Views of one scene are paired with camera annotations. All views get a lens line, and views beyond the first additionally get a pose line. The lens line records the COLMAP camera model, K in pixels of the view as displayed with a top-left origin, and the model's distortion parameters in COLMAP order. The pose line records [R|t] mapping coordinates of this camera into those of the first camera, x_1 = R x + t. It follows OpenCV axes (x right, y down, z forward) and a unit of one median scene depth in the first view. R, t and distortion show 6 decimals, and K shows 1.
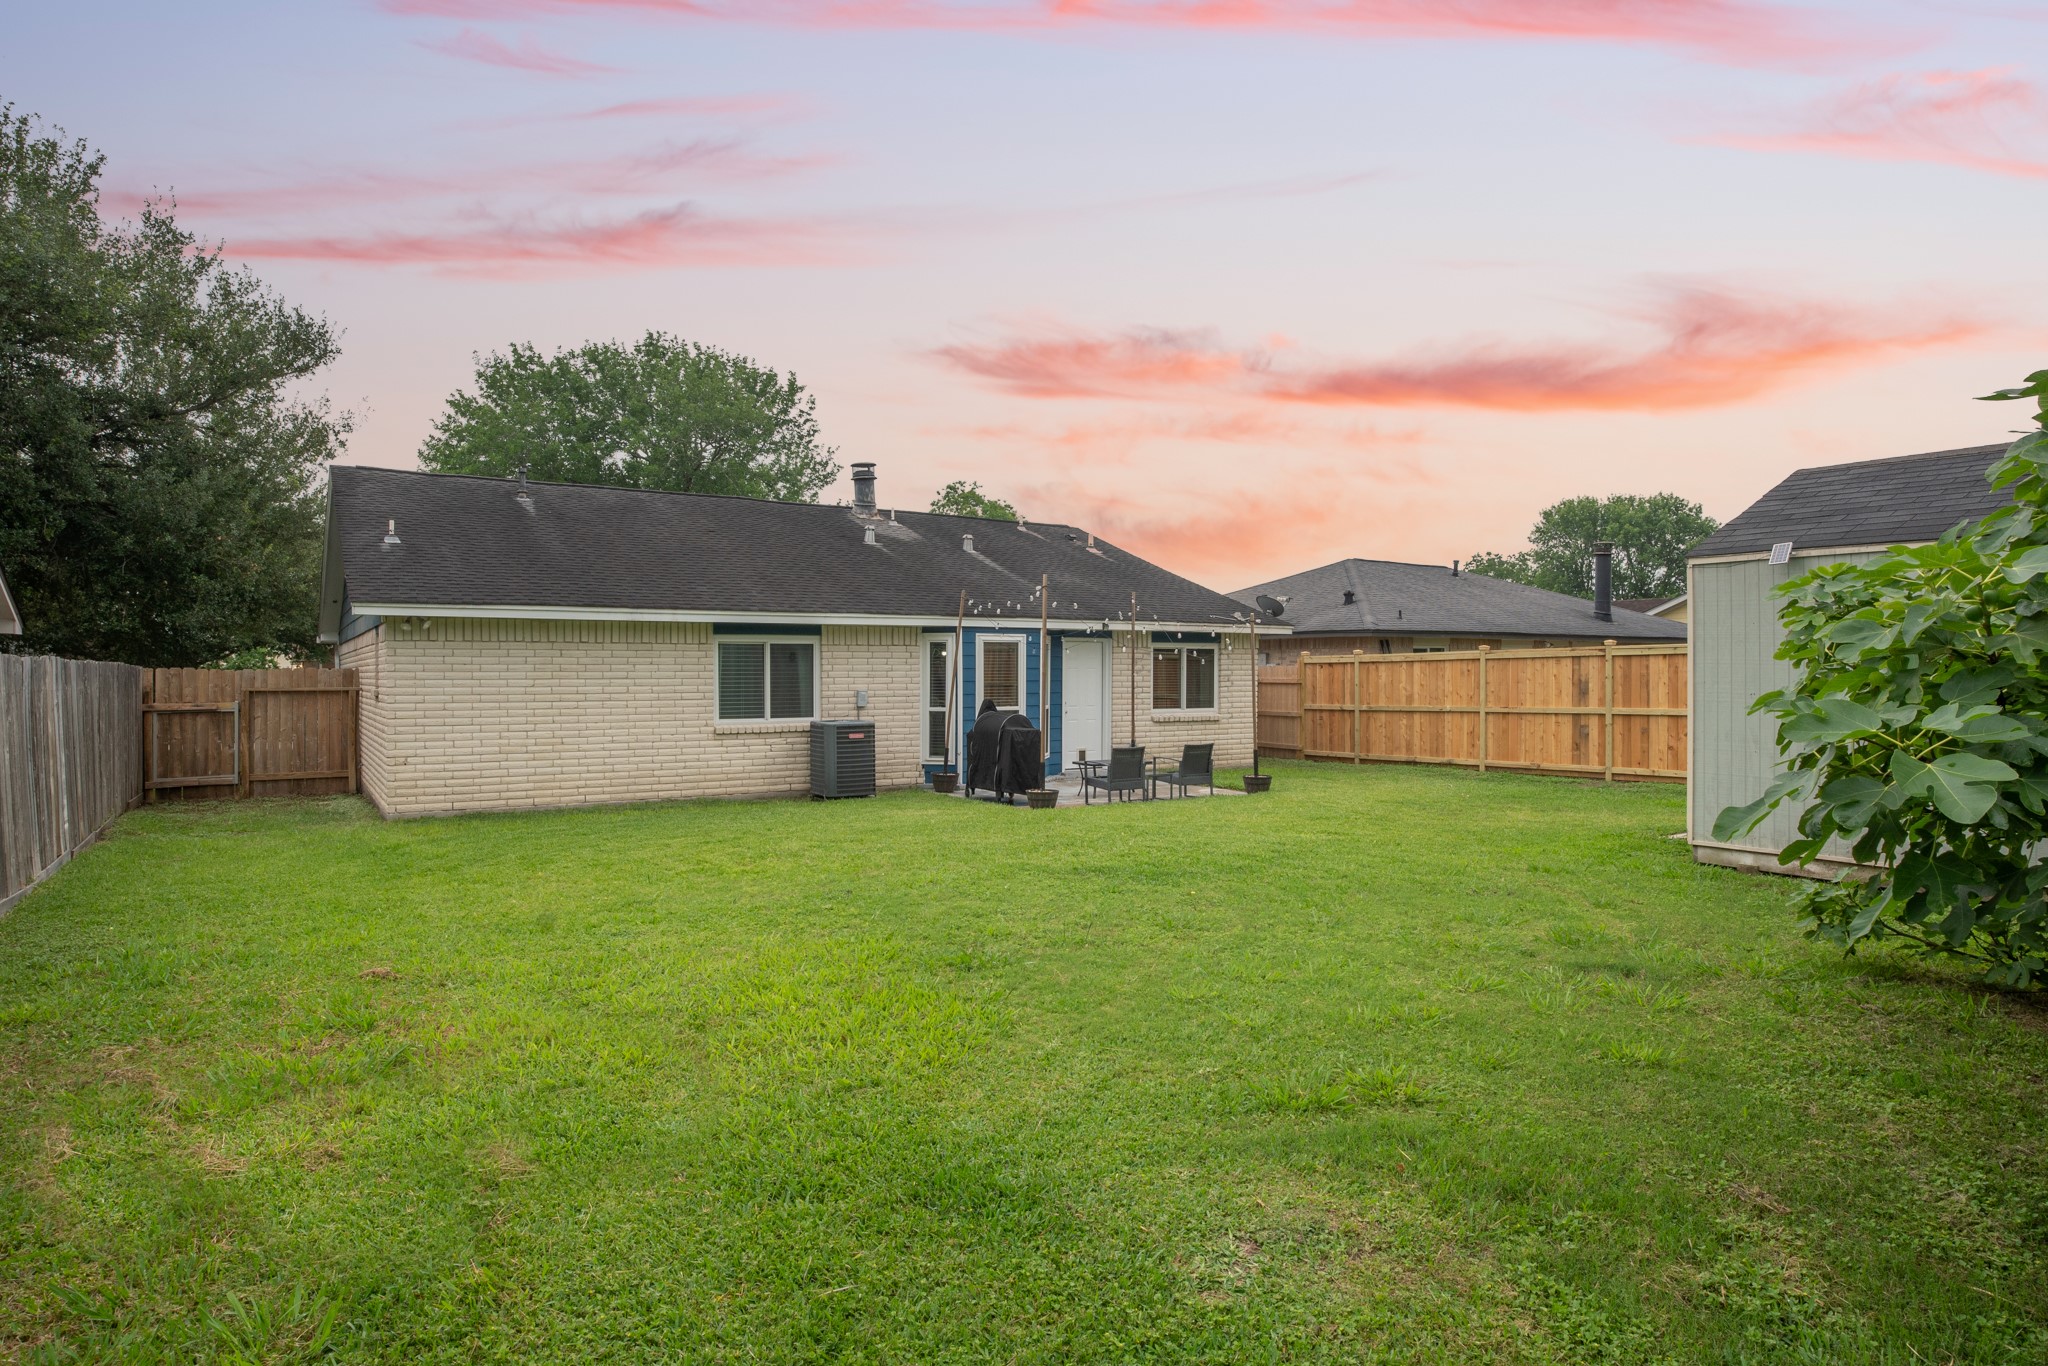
lens RADIAL K [[1184.2, 0, 1020.8], [0, 1184.2, 684.0], [0, 0, 1]] dist [-0.035821, 0.026770]
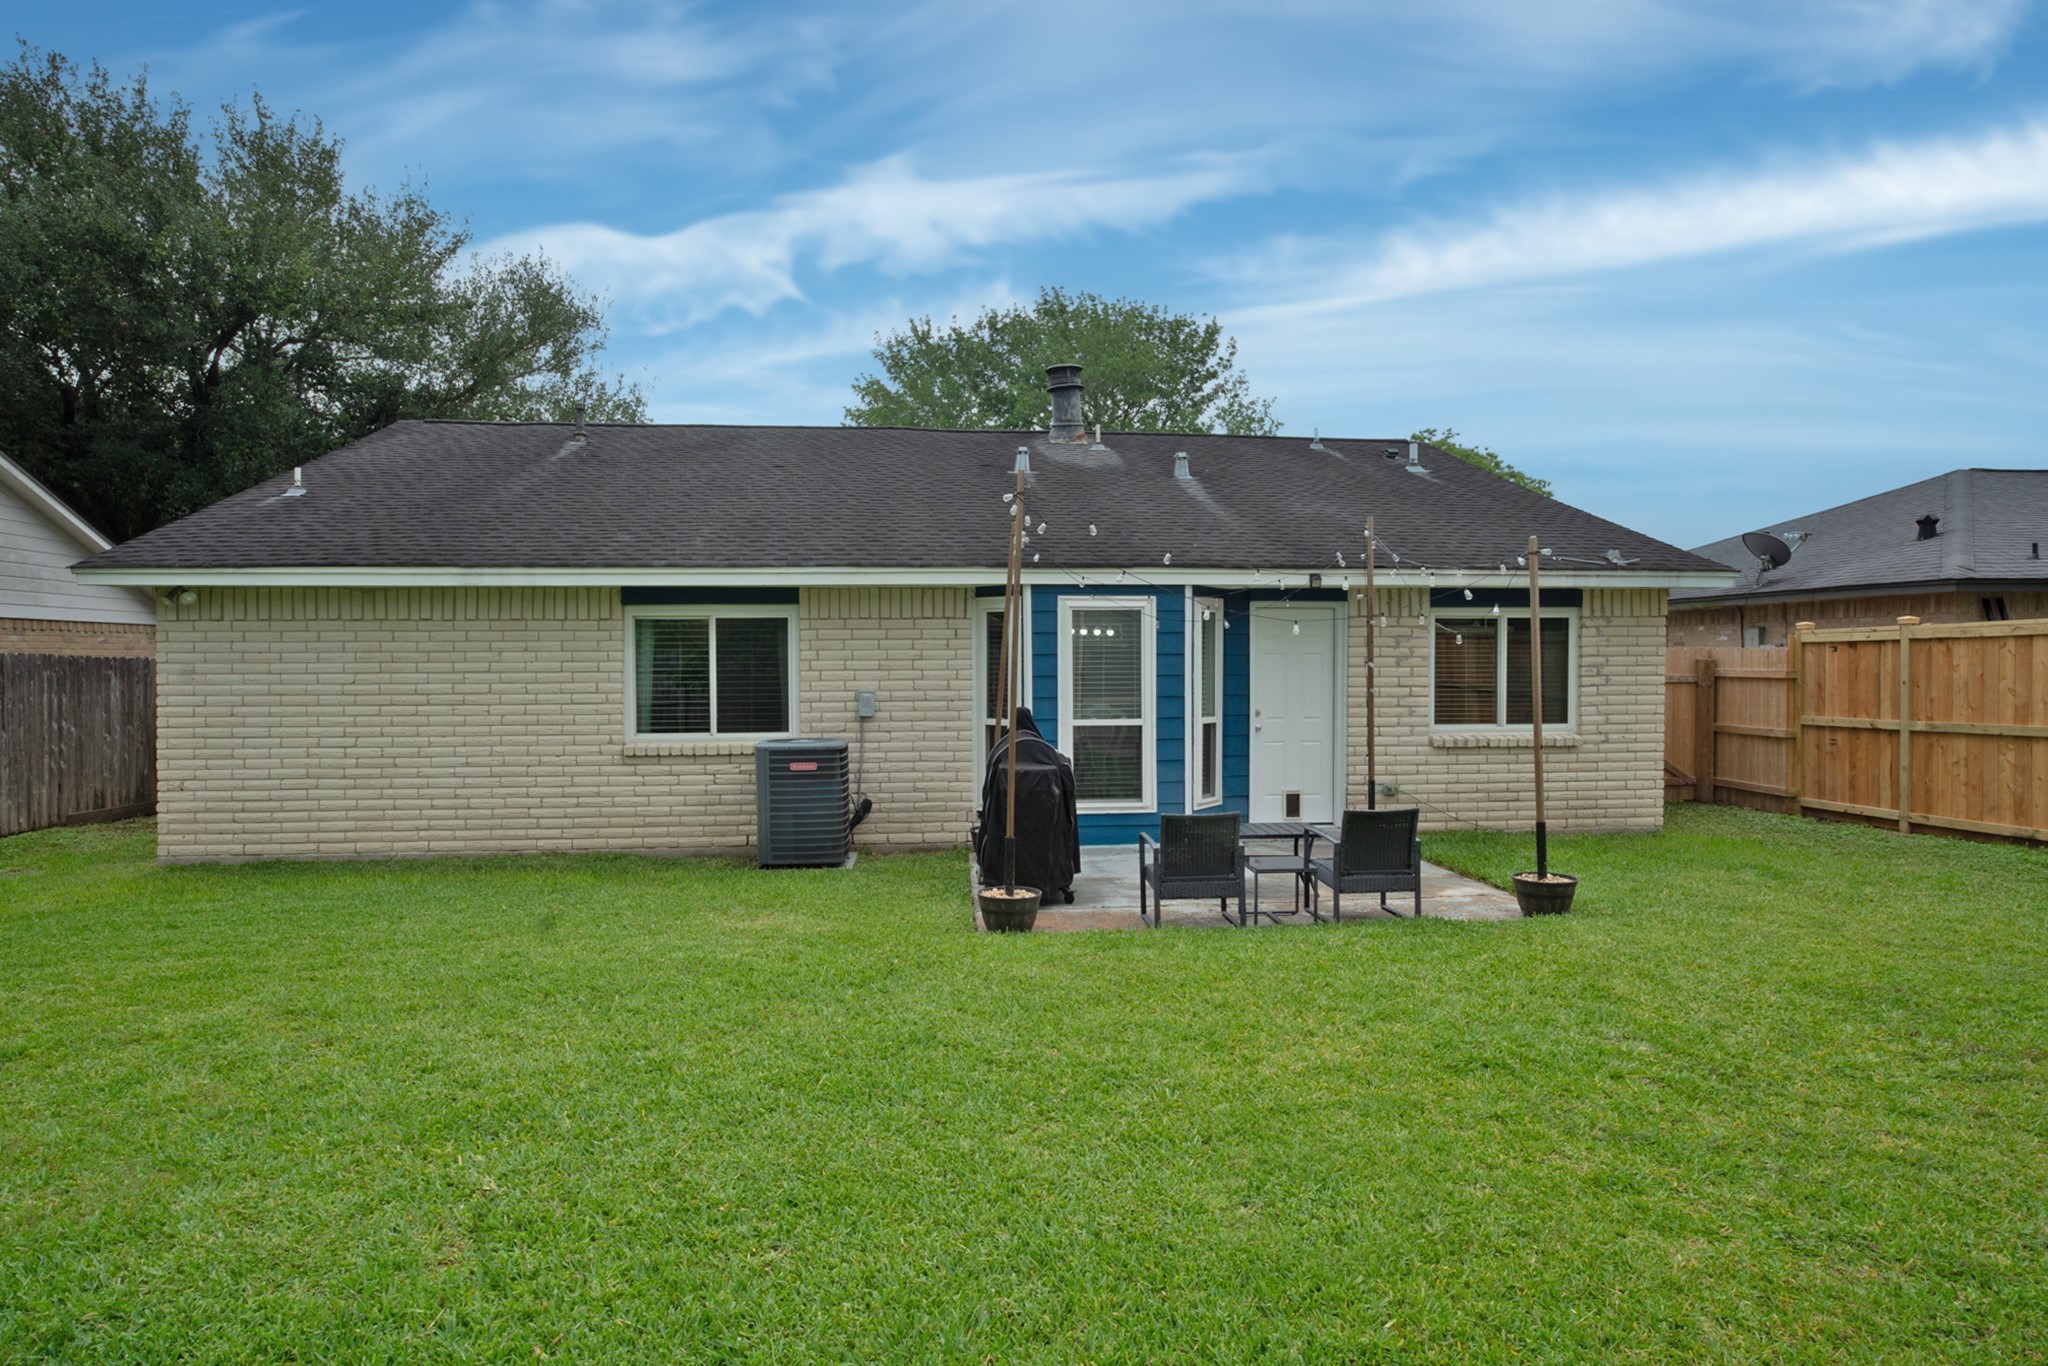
lens RADIAL K [[1184.2, 0, 1020.8], [0, 1184.2, 684.0], [0, 0, 1]] dist [-0.035821, 0.026770]
pose [[0.895411, 0.005855, -0.445202, 0.191448], [-0.001339, 0.999944, 0.010457, -0.004242], [0.445239, -0.008767, 0.895369, 0.416136]]
